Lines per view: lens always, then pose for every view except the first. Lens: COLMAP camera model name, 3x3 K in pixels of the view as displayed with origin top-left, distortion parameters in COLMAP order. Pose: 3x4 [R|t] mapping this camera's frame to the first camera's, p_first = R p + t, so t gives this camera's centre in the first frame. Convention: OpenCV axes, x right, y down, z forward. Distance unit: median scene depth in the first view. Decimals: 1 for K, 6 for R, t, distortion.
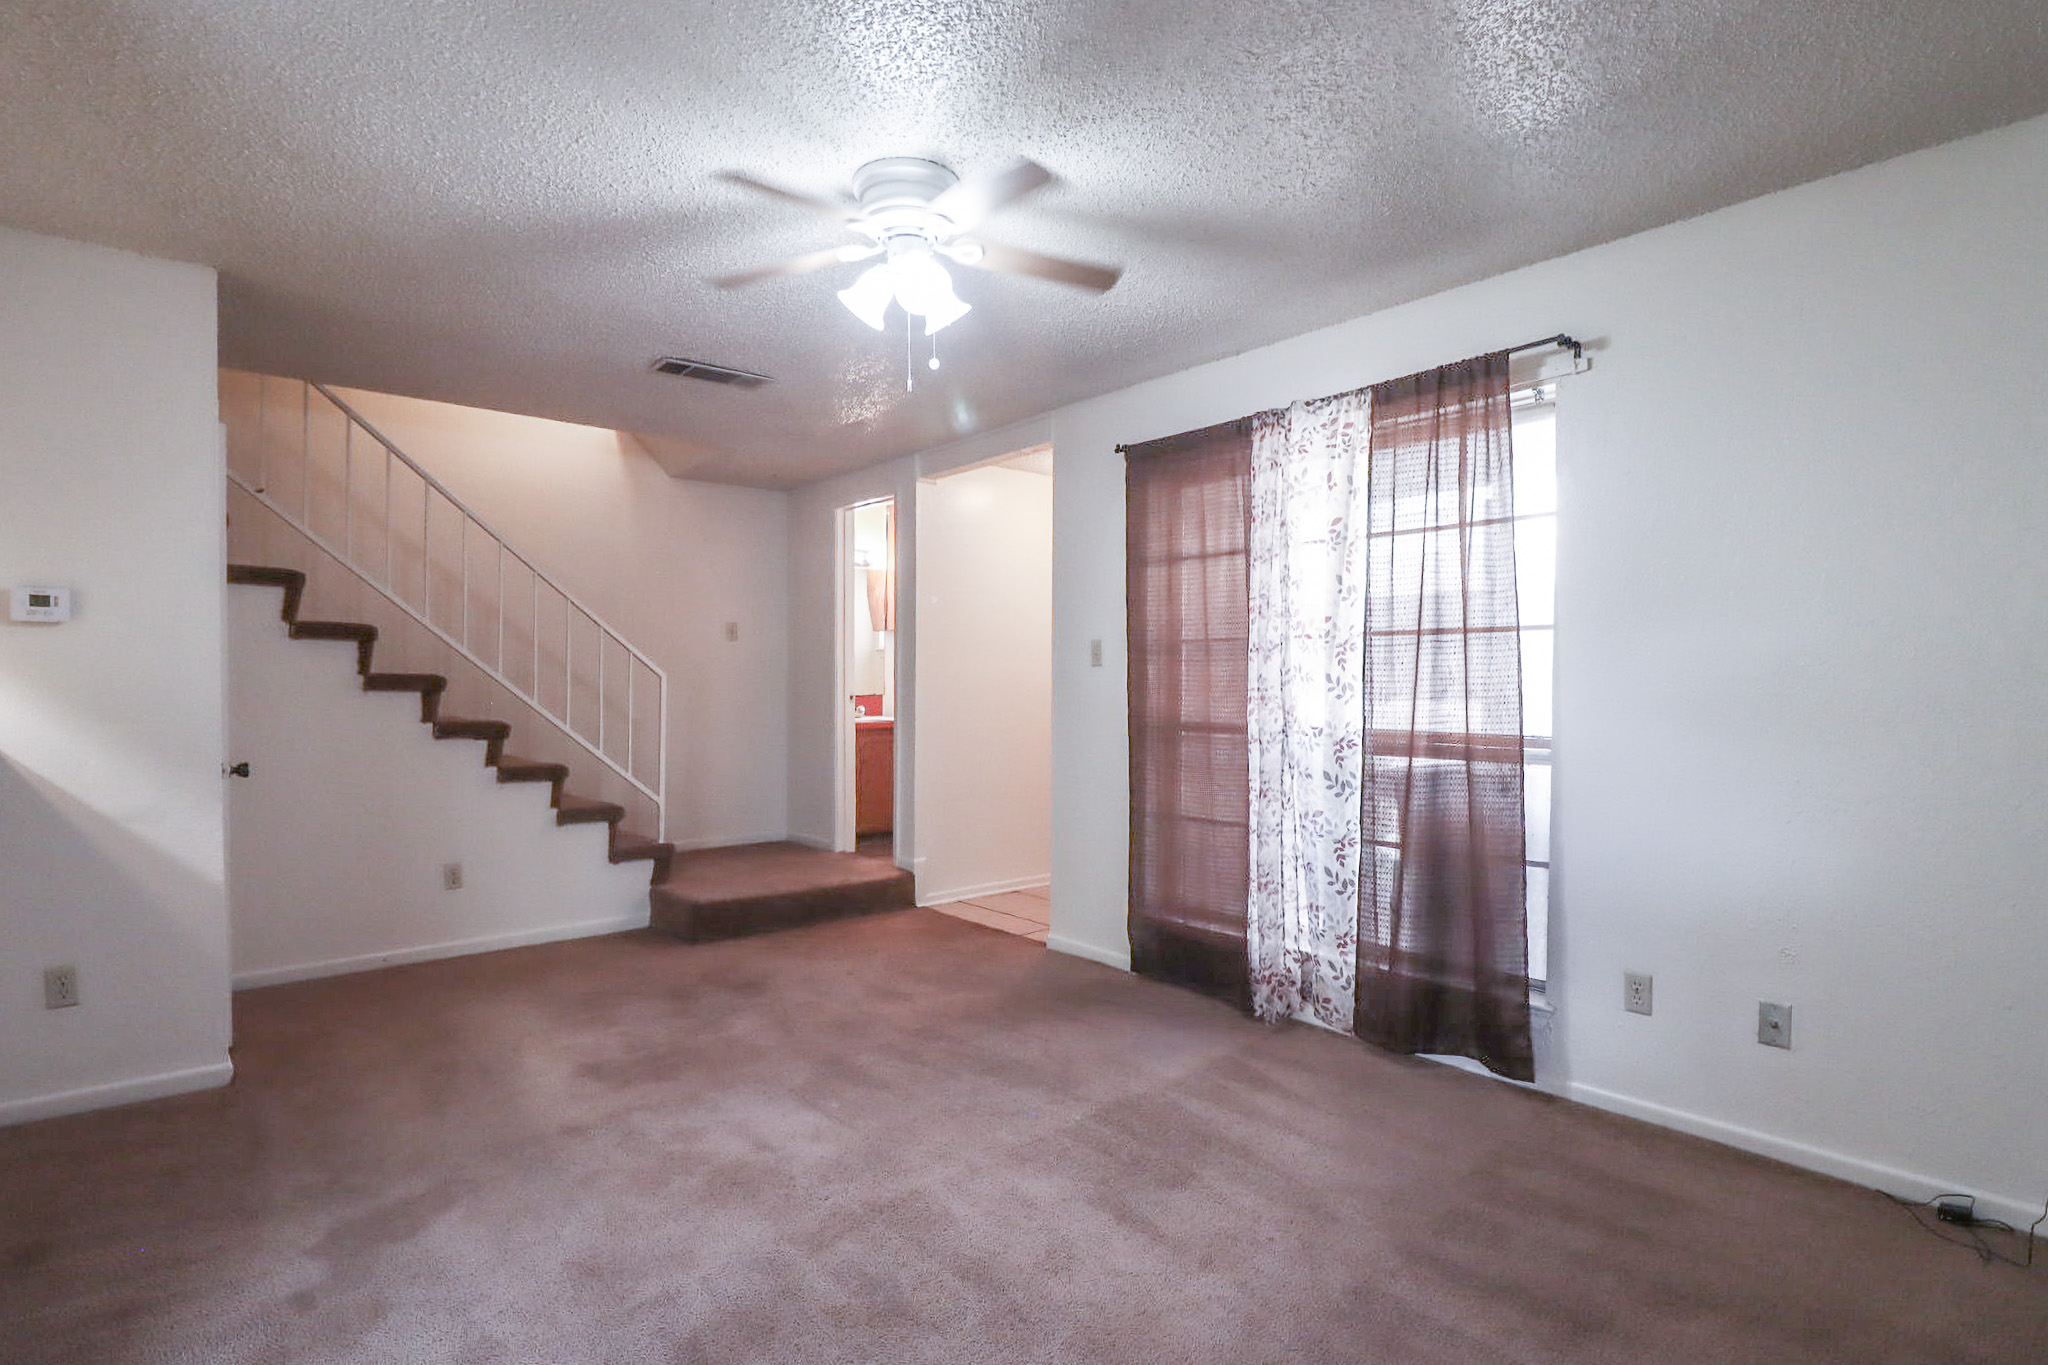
lens RADIAL K [[1000.9, 0, 1025.7], [0, 1000.9, 717.9], [0, 0, 1]] dist [-0.000717, -0.009565]
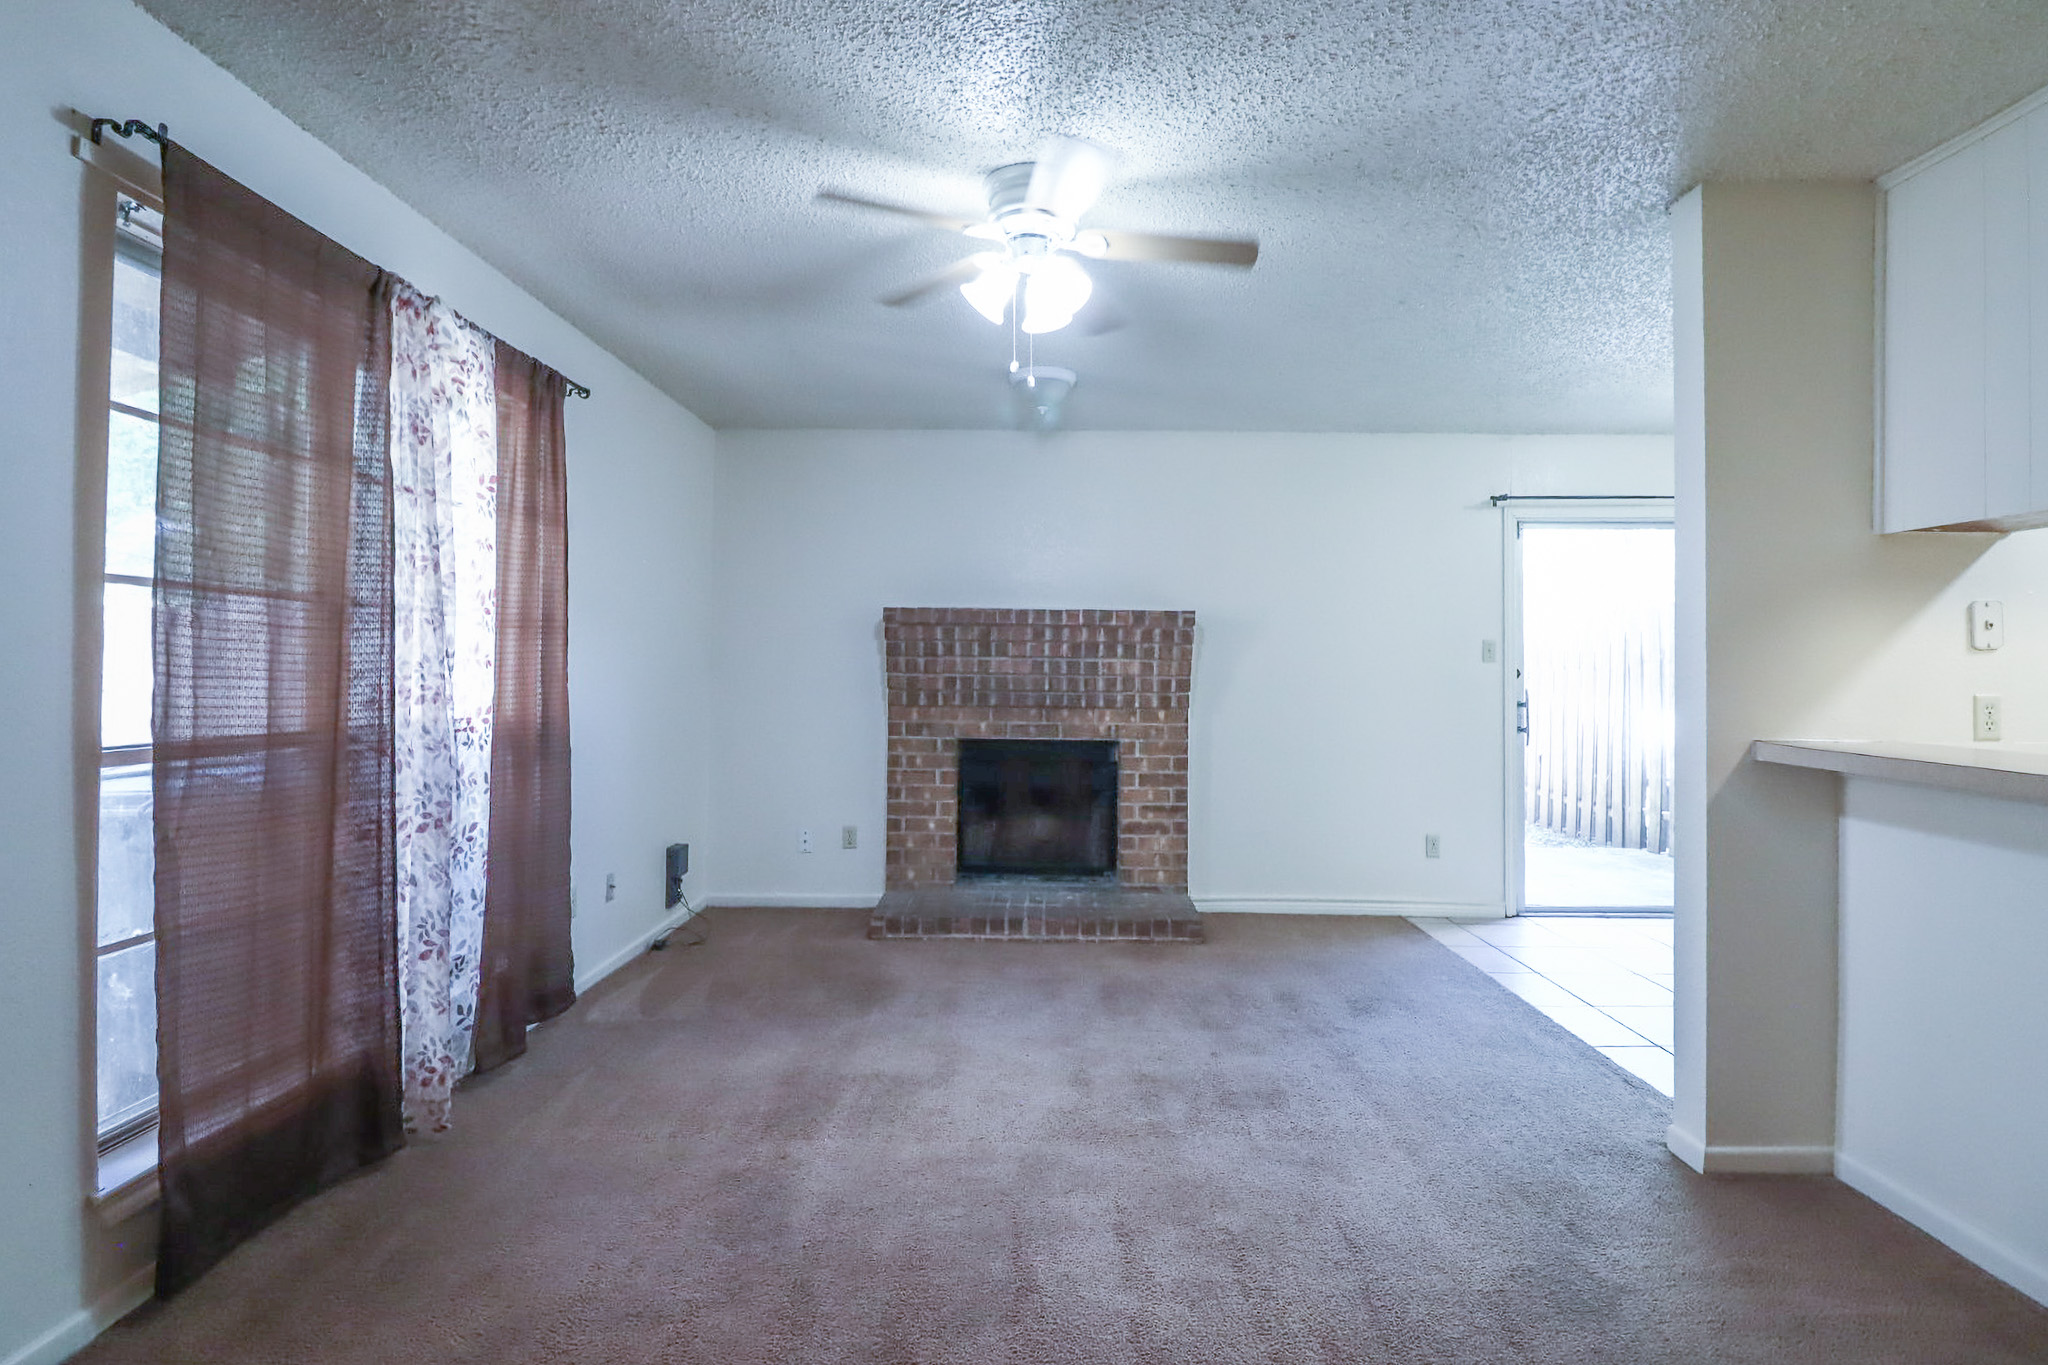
lens RADIAL K [[1008.2, 0, 1021.5], [0, 1008.2, 667.5], [0, 0, 1]] dist [0.000308, -0.008967]
pose [[-0.744514, -0.004167, 0.667594, -0.649821], [0.015029, 0.999622, 0.023000, -0.050906], [-0.667438, 0.027157, -0.744170, 1.444868]]
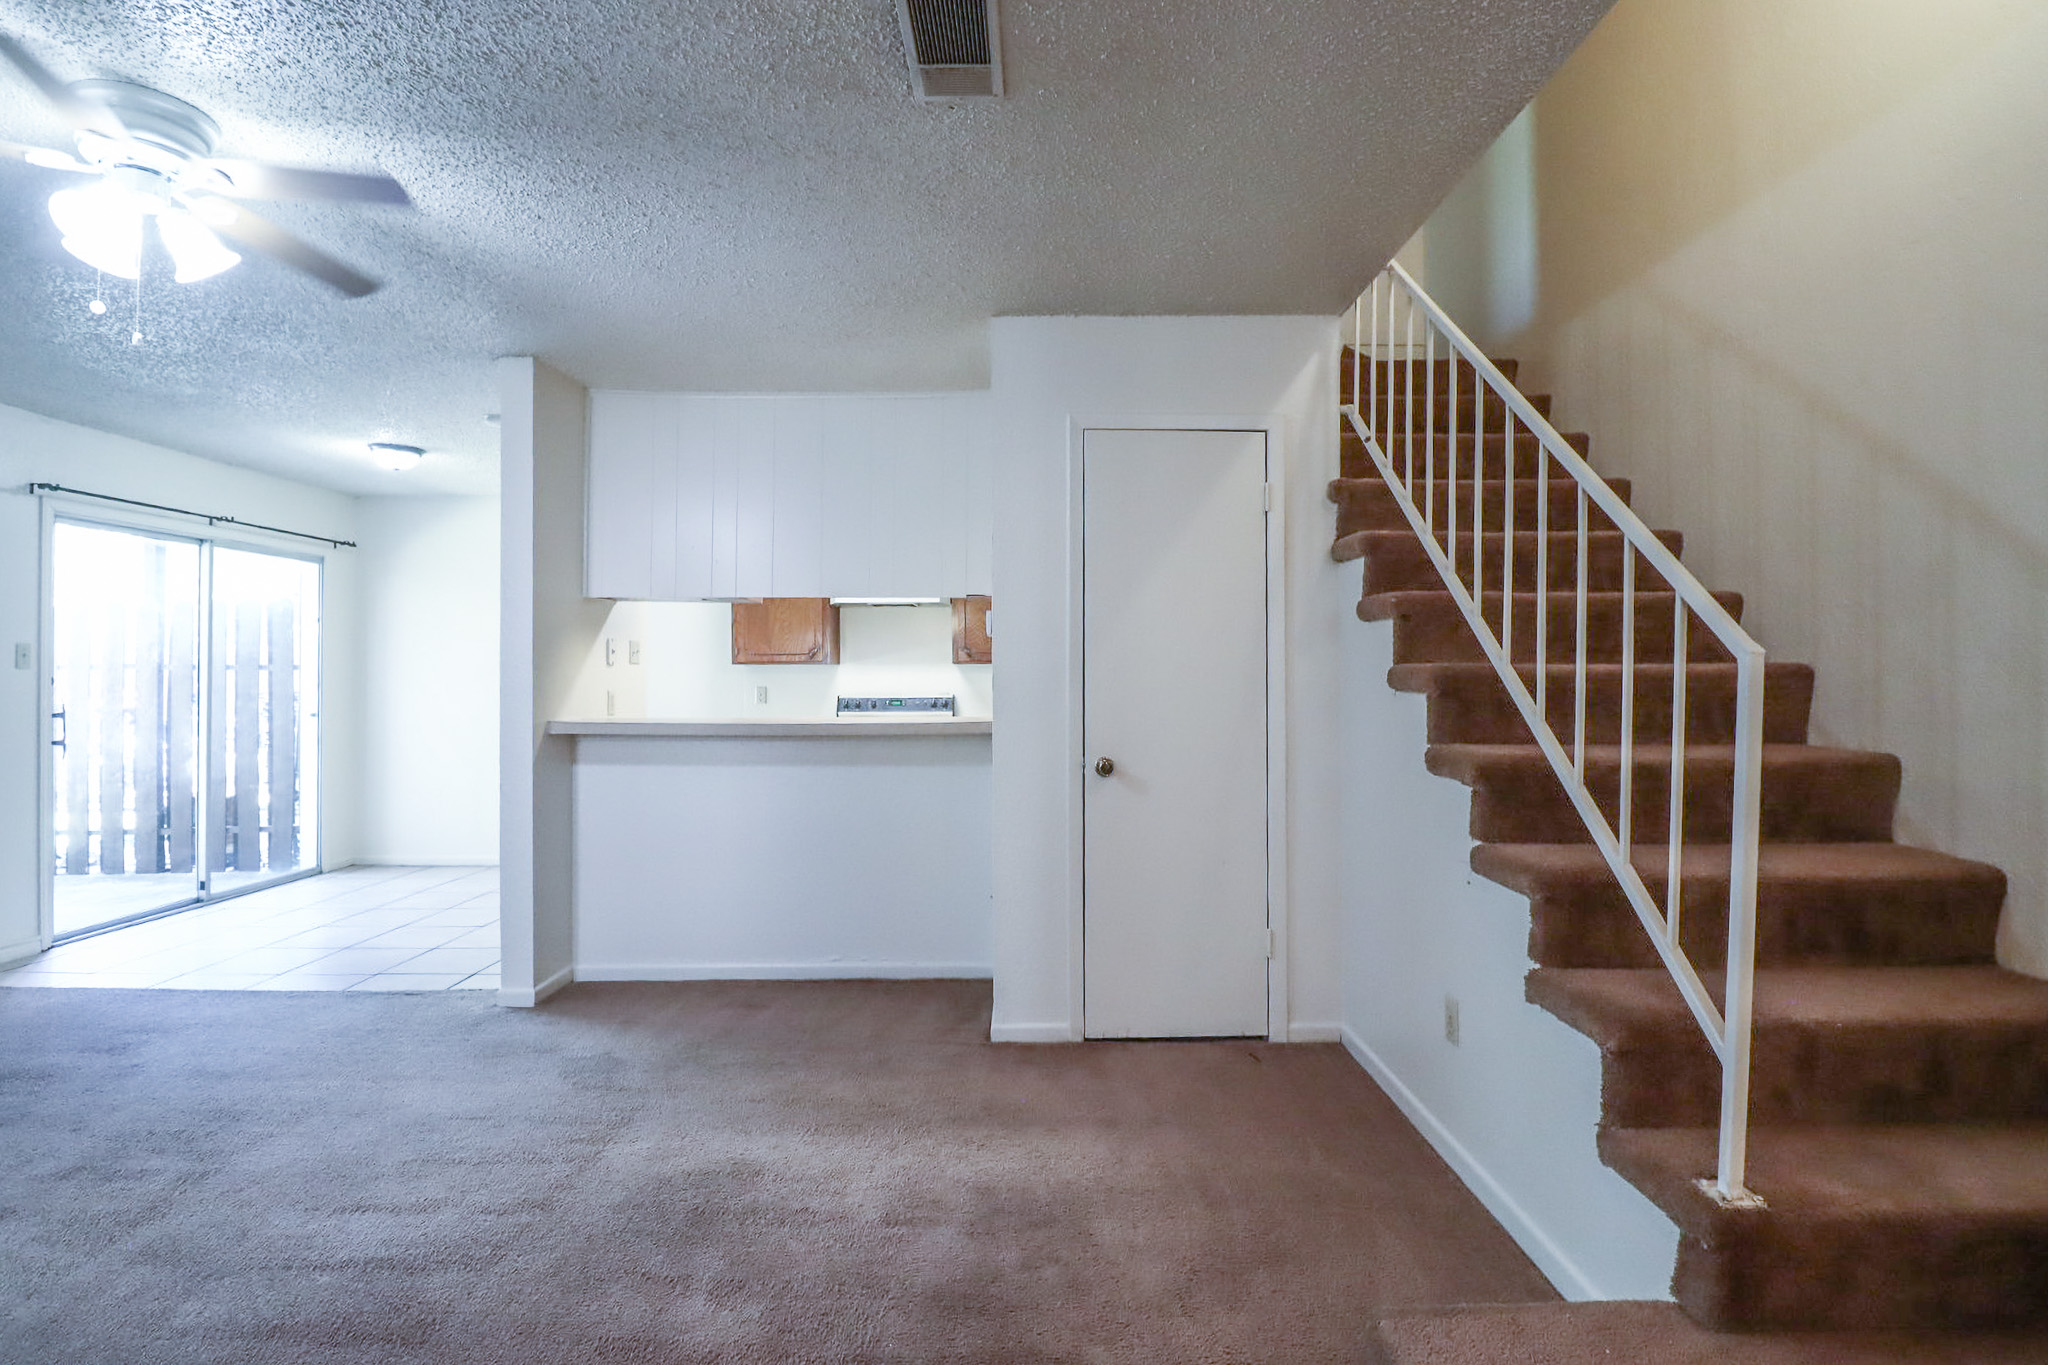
lens RADIAL K [[1008.2, 0, 1021.5], [0, 1008.2, 667.5], [0, 0, 1]] dist [0.000308, -0.008967]
pose [[-0.659957, -0.007938, -0.751262, 0.016466], [-0.022391, 0.999708, 0.009107, -0.057442], [0.750970, 0.022832, -0.659942, 1.744138]]
